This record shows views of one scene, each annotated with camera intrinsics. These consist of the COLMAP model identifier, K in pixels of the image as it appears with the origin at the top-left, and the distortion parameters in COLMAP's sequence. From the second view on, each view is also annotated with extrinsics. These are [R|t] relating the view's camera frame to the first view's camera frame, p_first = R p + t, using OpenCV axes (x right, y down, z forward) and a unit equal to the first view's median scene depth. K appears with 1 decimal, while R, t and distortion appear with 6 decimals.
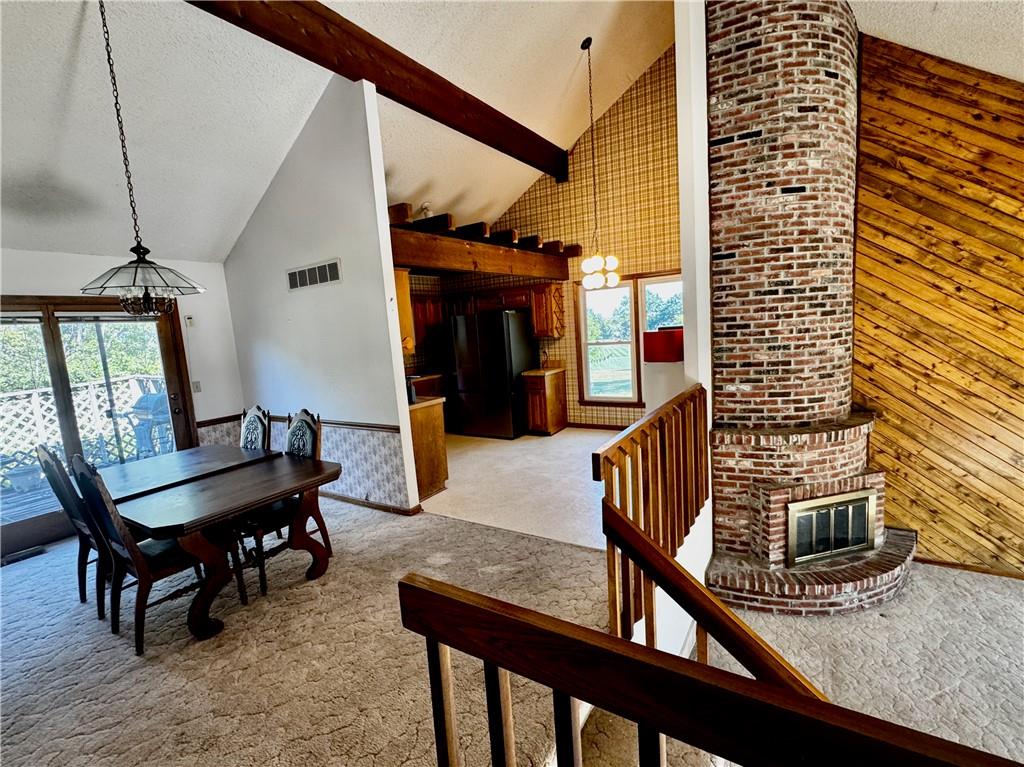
lens RADIAL K [[470.9, 0, 508.5], [0, 470.9, 387.2], [0, 0, 1]] dist [-0.001115, -0.000123]
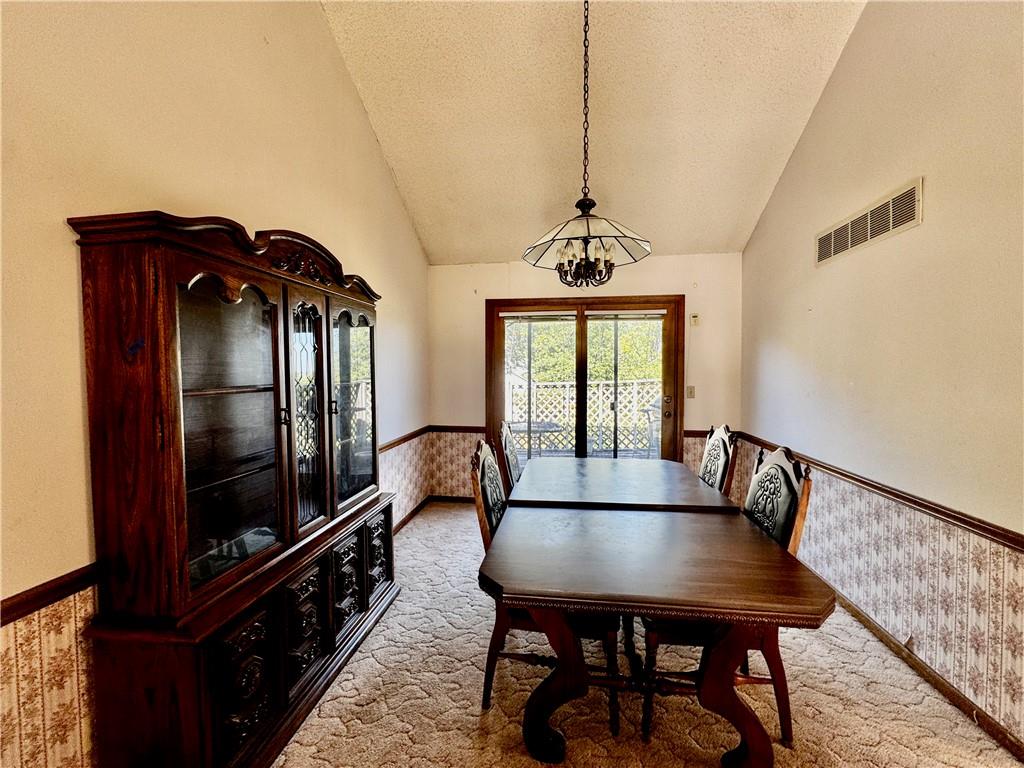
lens RADIAL K [[409.1, 0, 514.1], [0, 409.1, 382.2], [0, 0, 1]] dist [-0.000586, -0.000242]
pose [[0.430900, 0.098187, -0.897042, -0.078807], [-0.143433, 0.988878, 0.039340, -0.000869], [0.890928, 0.111714, 0.440191, 0.265431]]
